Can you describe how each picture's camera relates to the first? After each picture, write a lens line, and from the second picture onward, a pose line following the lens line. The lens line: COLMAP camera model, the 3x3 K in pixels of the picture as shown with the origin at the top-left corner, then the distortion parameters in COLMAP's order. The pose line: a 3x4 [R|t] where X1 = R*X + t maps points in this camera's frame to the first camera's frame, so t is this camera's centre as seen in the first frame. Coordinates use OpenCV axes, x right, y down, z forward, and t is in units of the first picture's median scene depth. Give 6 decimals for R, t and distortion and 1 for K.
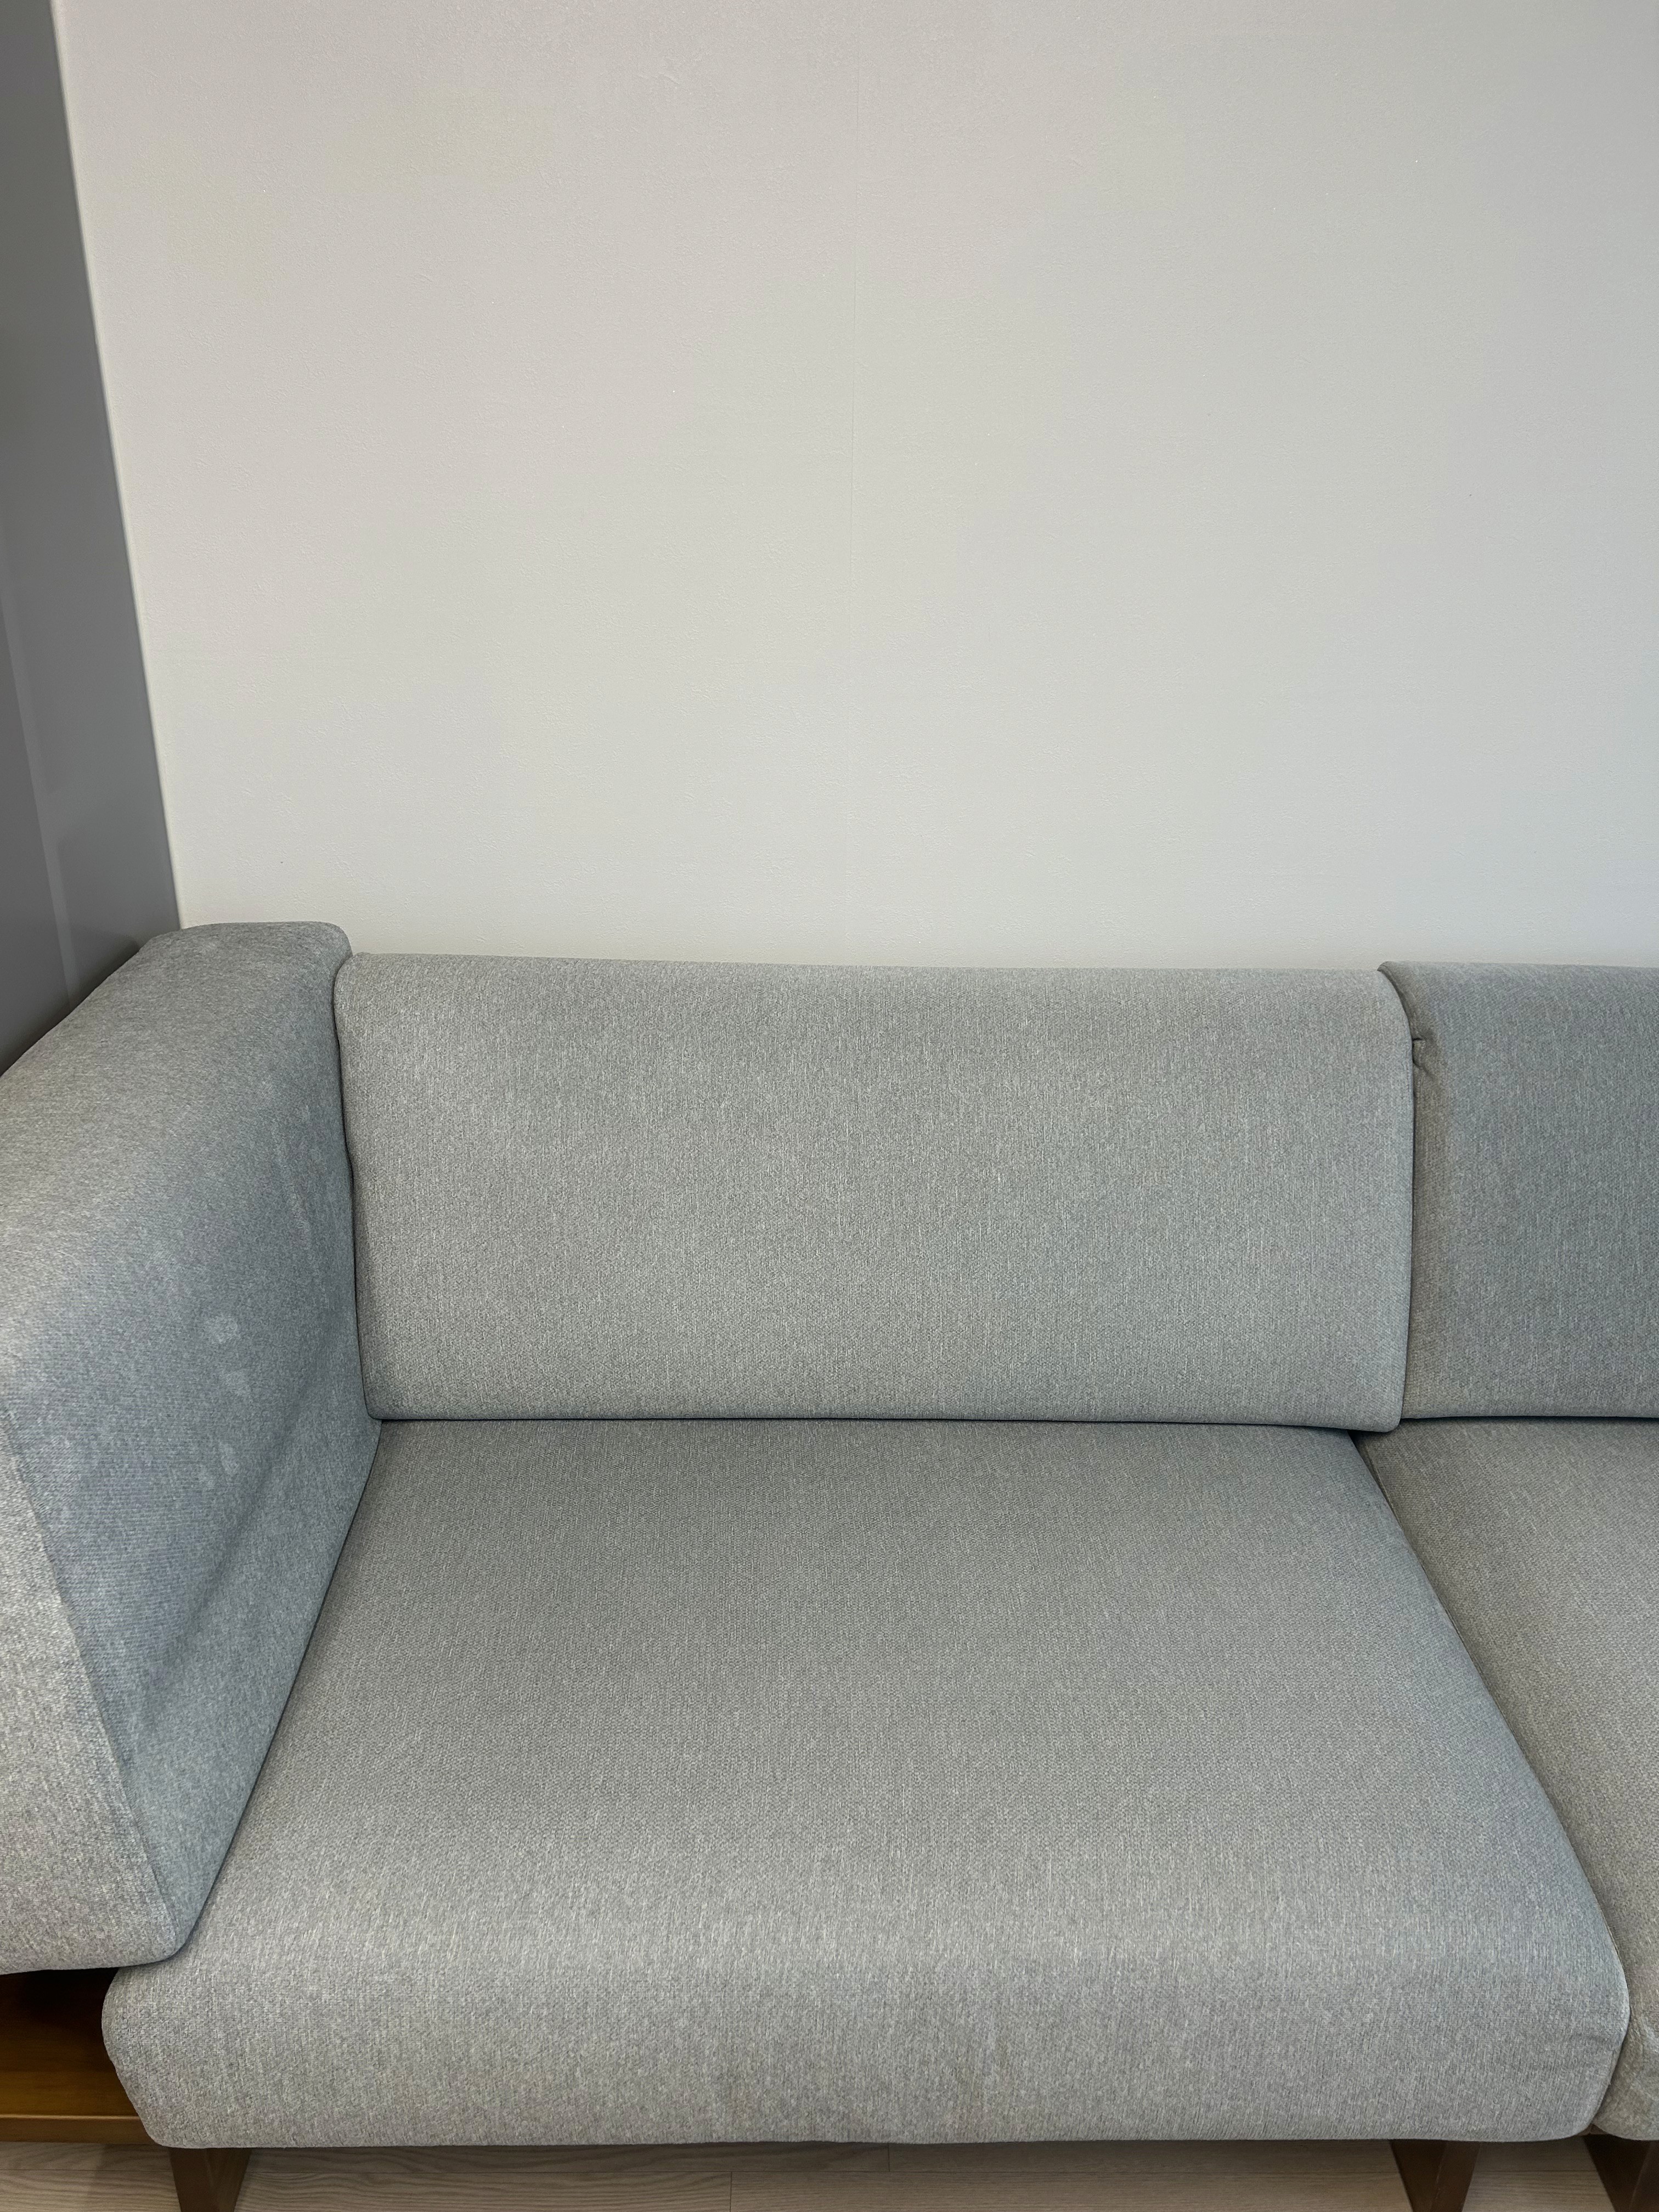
lens RADIAL K [[1665.2, 0, 827.1], [0, 1665.2, 1101.0], [0, 0, 1]] dist [0.053591, -0.023379]
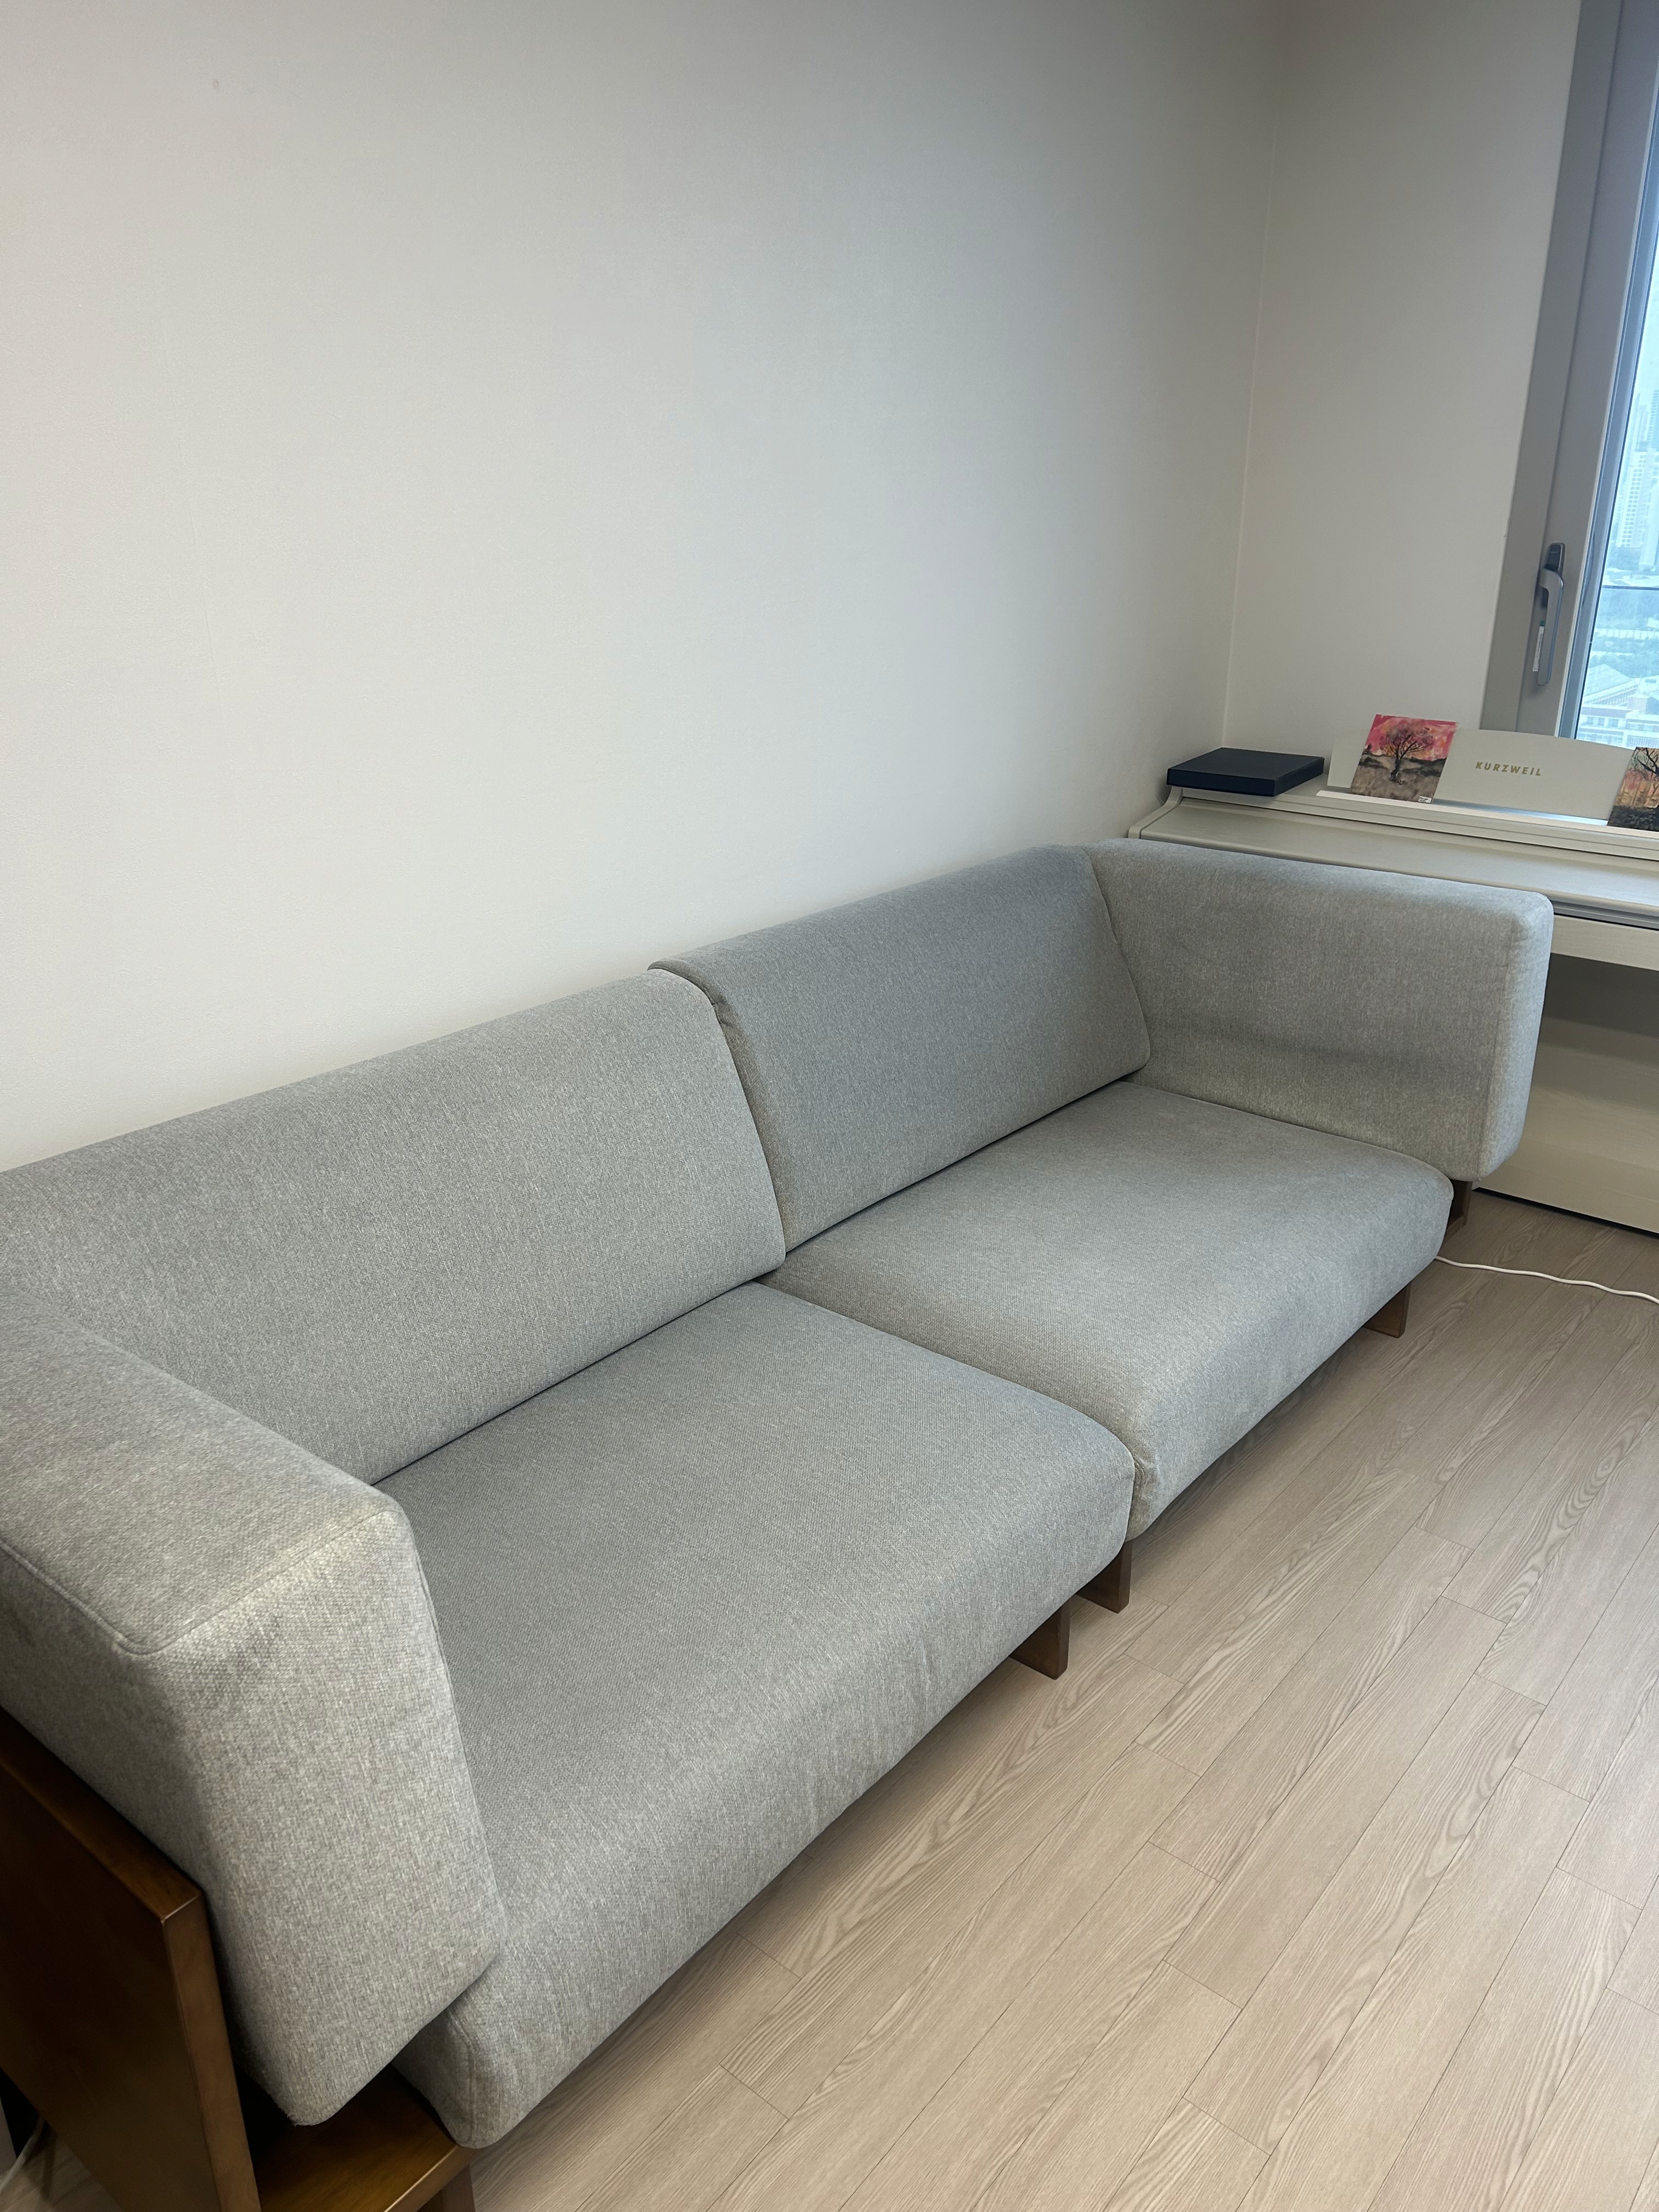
lens RADIAL K [[1665.2, 0, 828.2], [0, 1665.2, 1096.9], [0, 0, 1]] dist [0.053591, -0.023379]
pose [[0.651084, -0.300263, 0.697088, -0.614088], [0.328710, 0.939373, 0.097608, -0.069296], [-0.684134, 0.165589, 0.710311, -0.071931]]
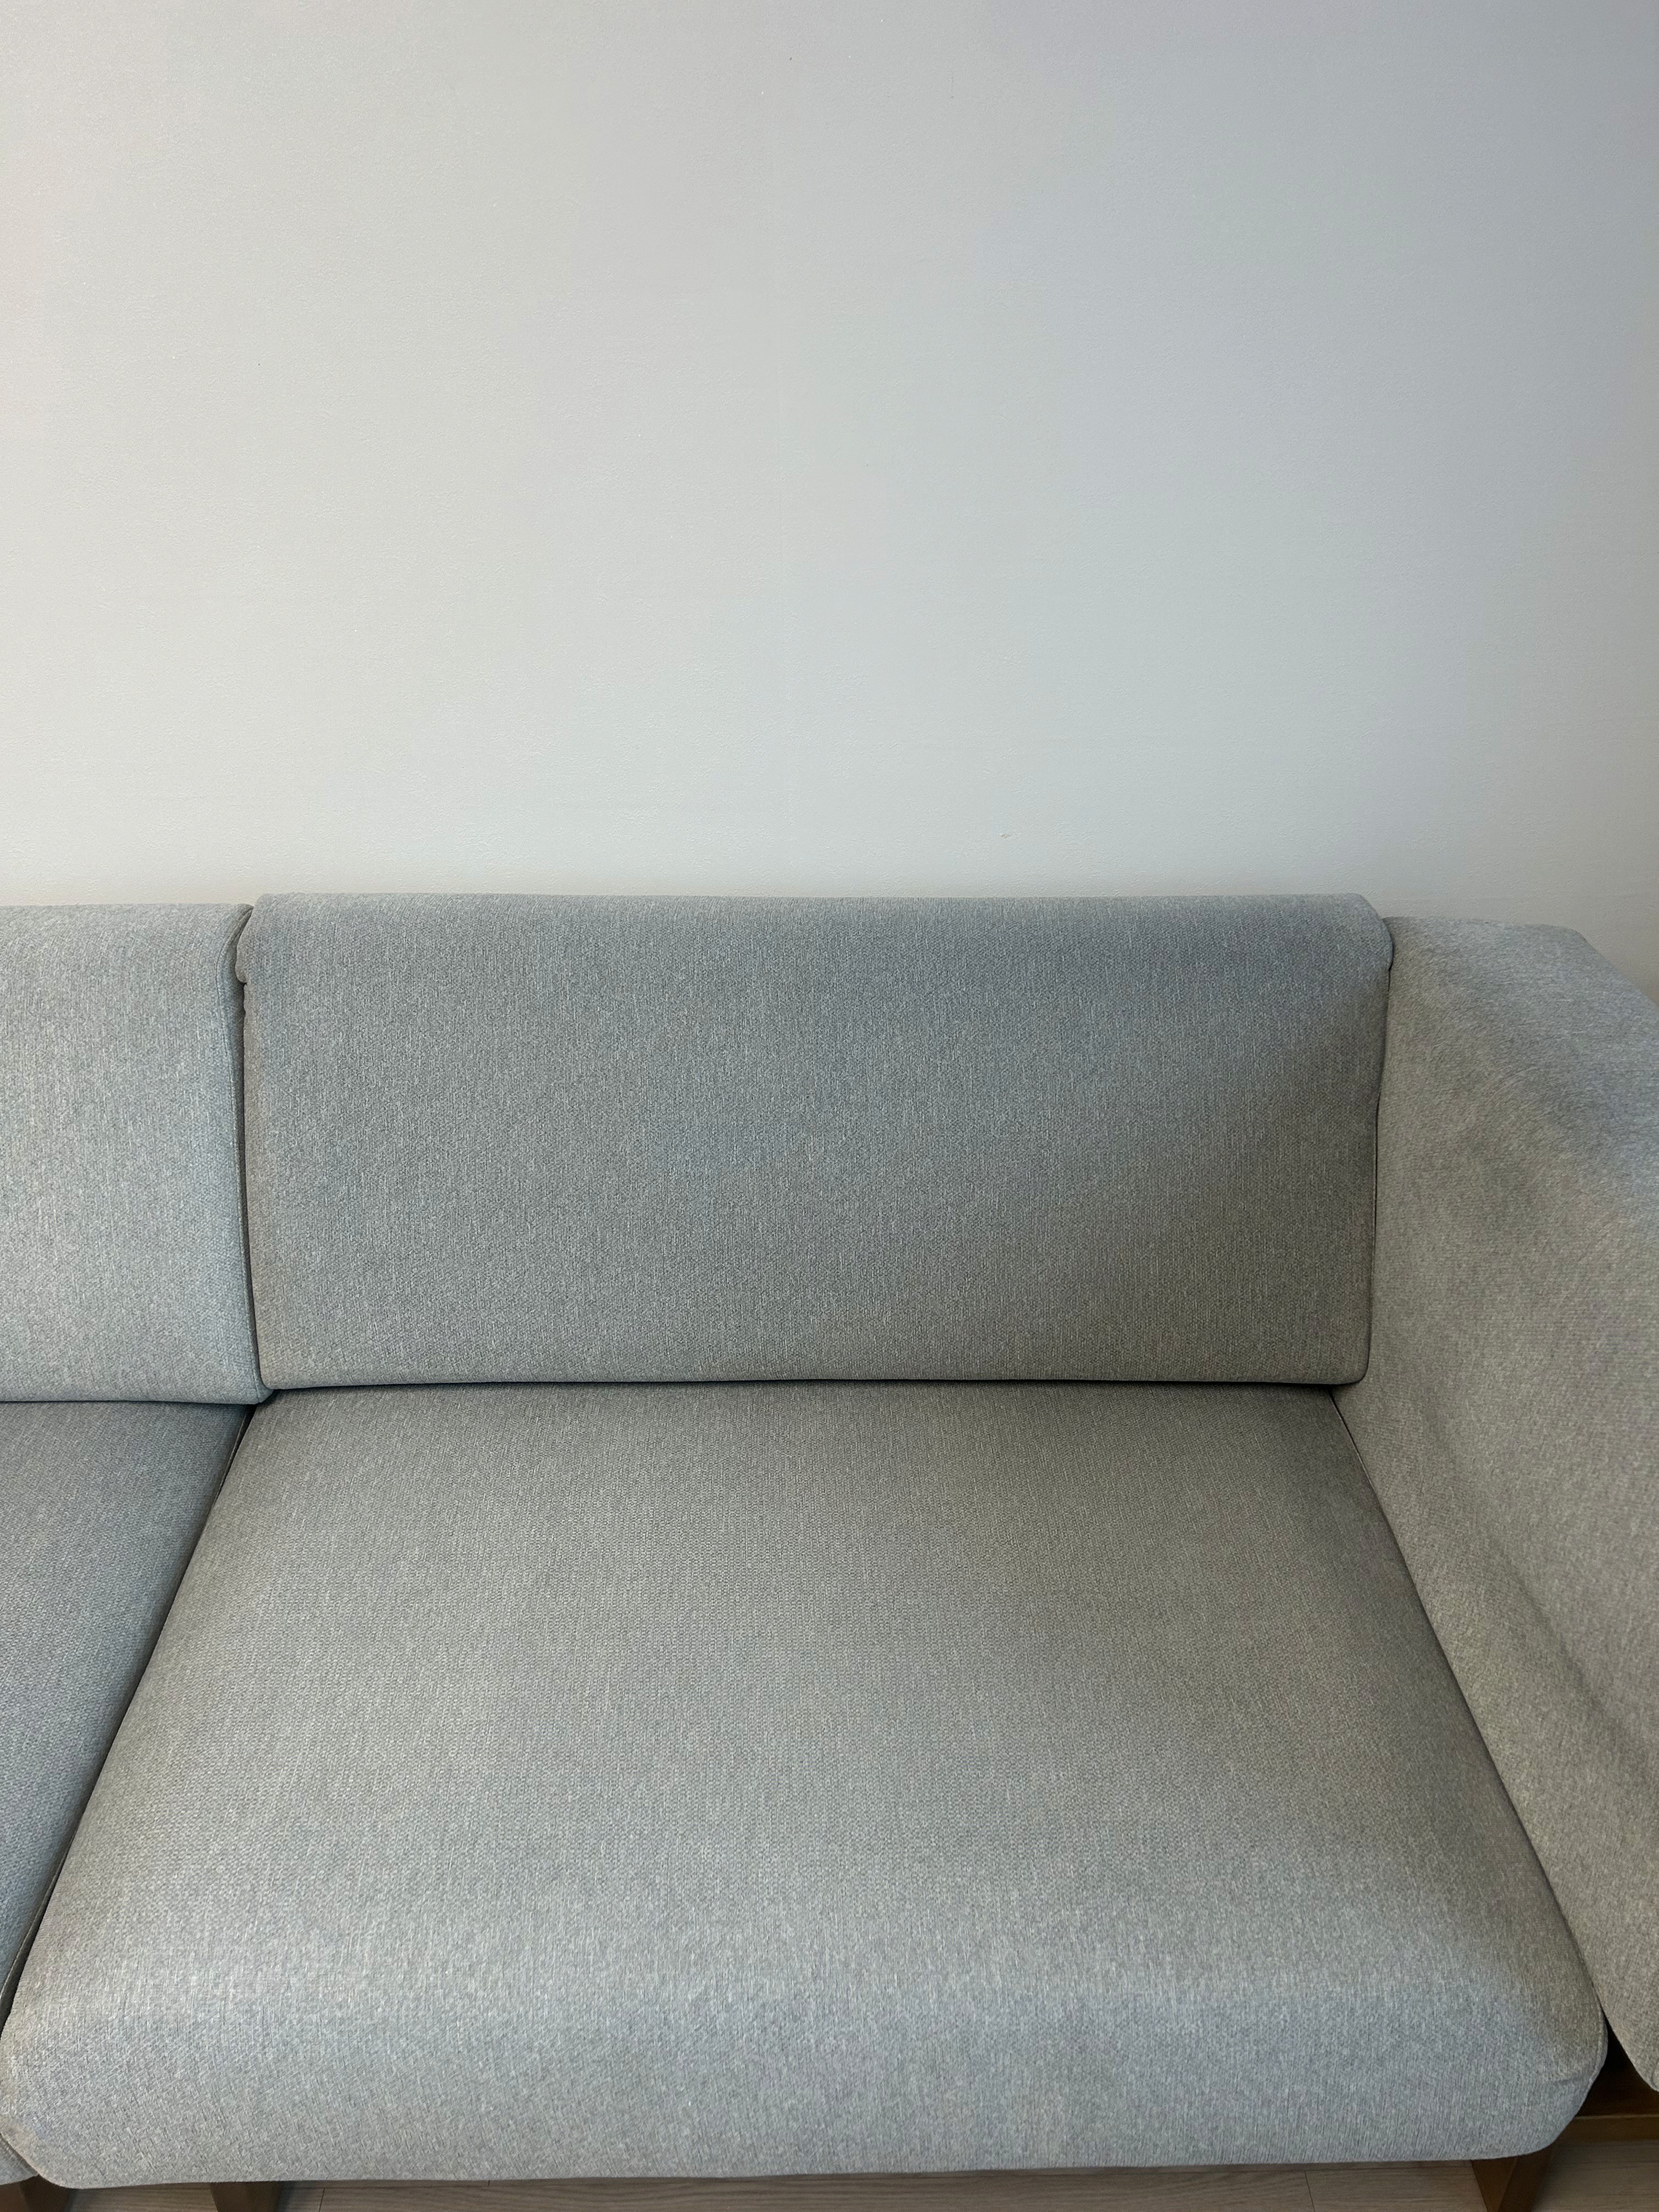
lens RADIAL K [[1665.2, 0, 819.3], [0, 1665.2, 1229.4], [0, 0, 1]] dist [0.053591, -0.023379]
pose [[0.999543, -0.023707, -0.018746, 0.693602], [0.025729, 0.992890, 0.116225, -0.002308], [0.015857, -0.116655, 0.993046, 0.084911]]
